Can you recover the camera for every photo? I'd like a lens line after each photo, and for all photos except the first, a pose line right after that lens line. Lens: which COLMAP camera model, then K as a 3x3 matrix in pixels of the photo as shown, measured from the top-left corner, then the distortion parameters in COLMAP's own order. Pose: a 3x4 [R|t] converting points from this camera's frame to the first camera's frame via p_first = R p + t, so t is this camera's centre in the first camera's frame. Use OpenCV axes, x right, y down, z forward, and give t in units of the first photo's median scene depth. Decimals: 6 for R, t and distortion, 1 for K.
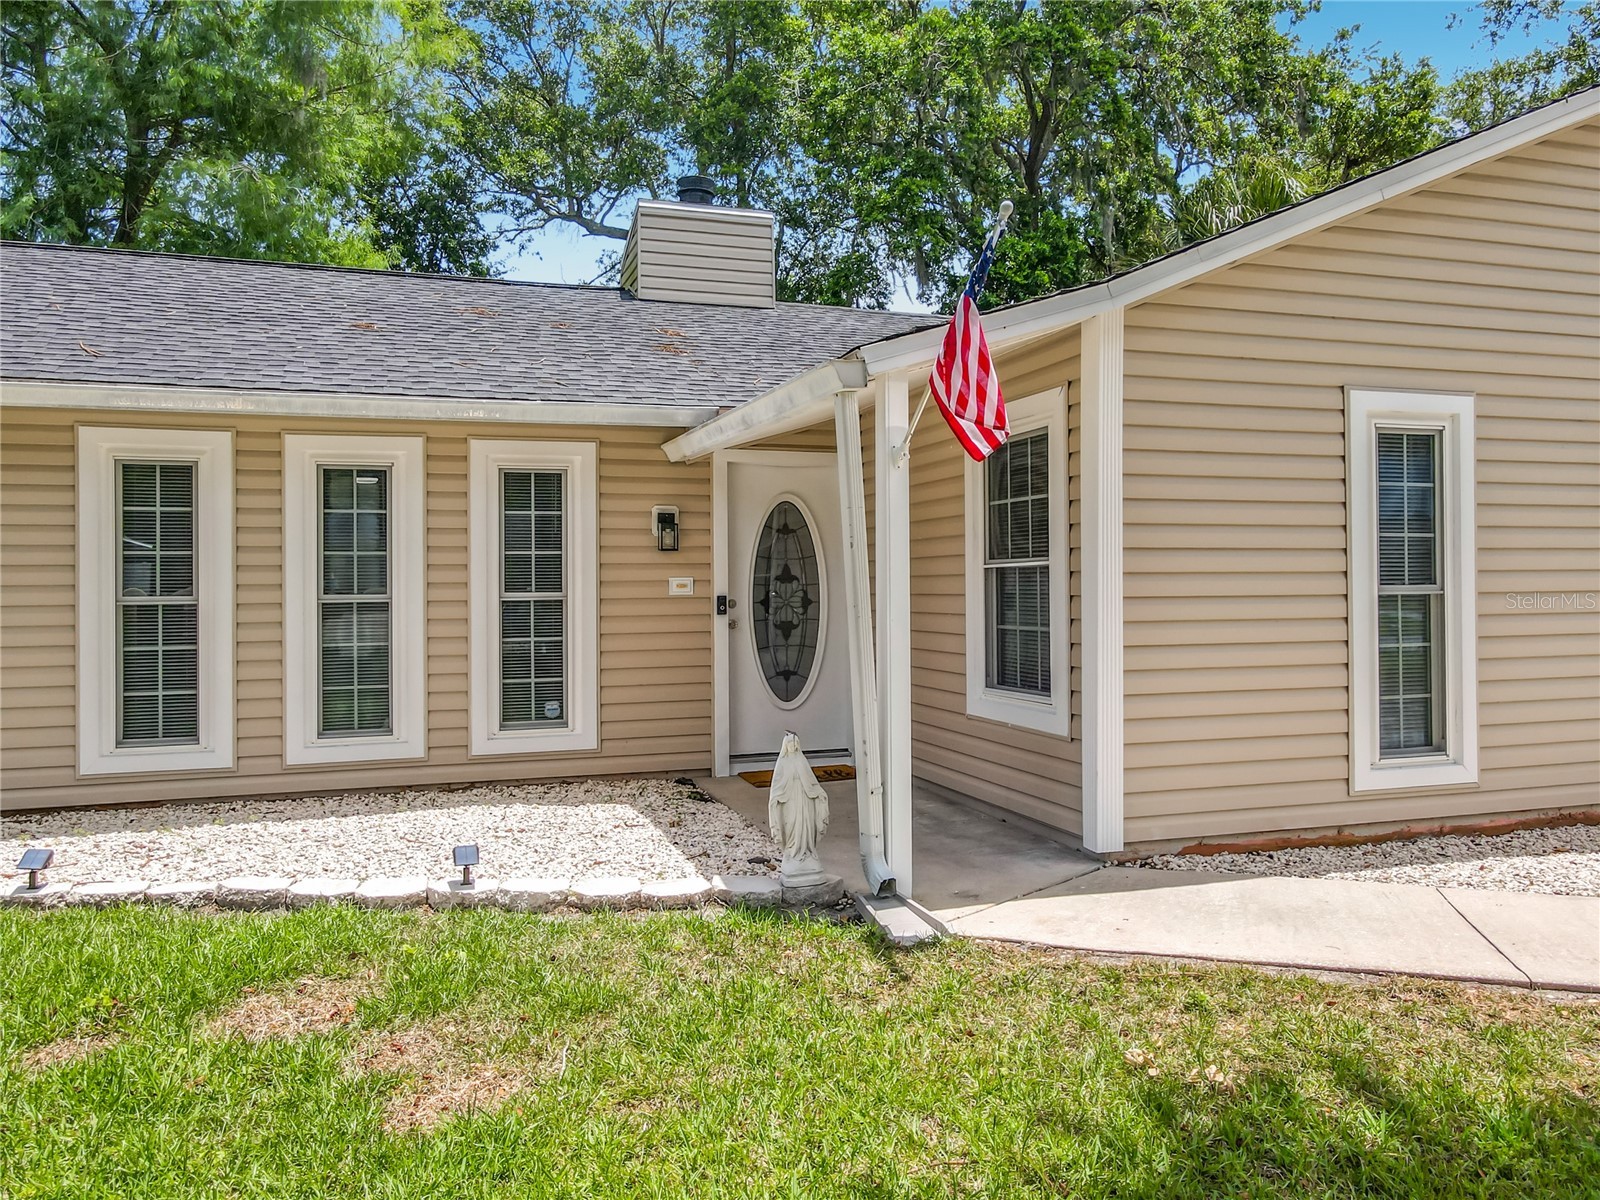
lens RADIAL K [[1205.2, 0, 806.5], [0, 1205.2, 598.5], [0, 0, 1]] dist [0.015514, 0.025826]
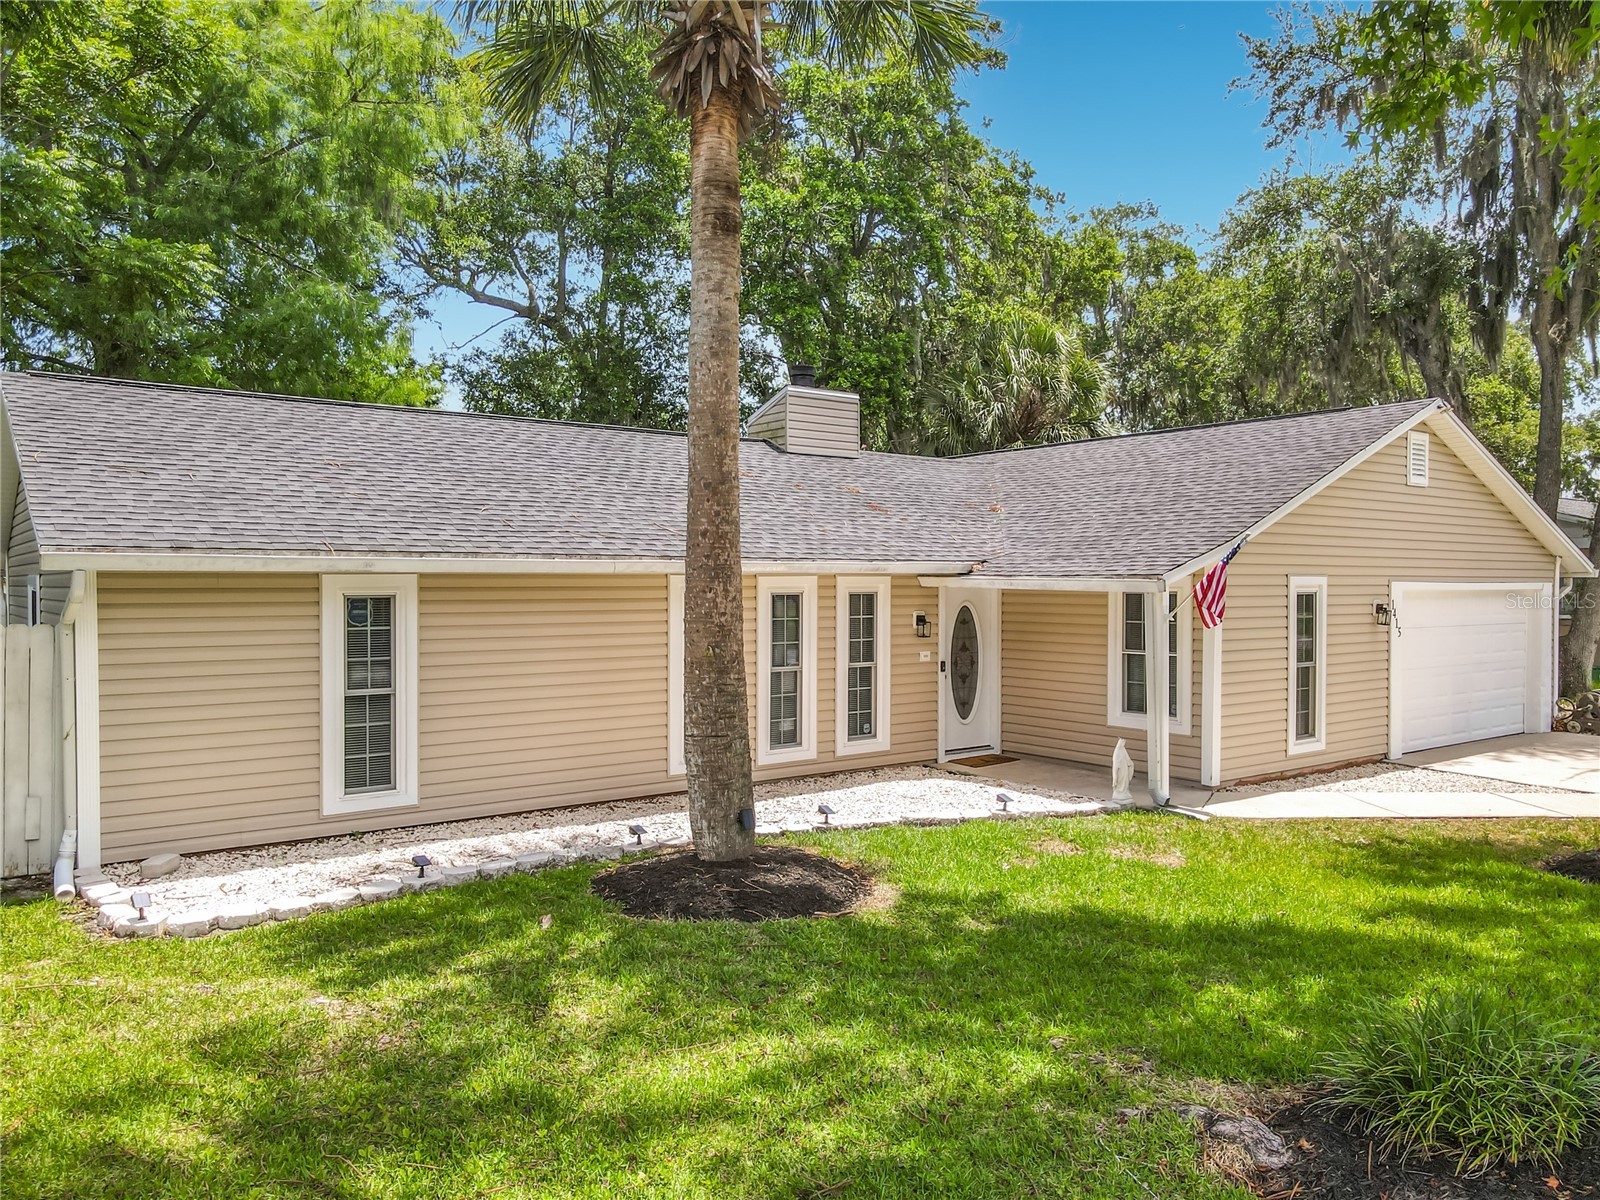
lens RADIAL K [[1205.2, 0, 829.9], [0, 1205.2, 625.2], [0, 0, 1]] dist [0.015514, 0.025826]
pose [[0.939039, -0.002398, 0.343803, -0.882609], [-0.007948, 0.999557, 0.028680, -0.110454], [-0.343720, -0.029664, 0.938604, -0.637155]]
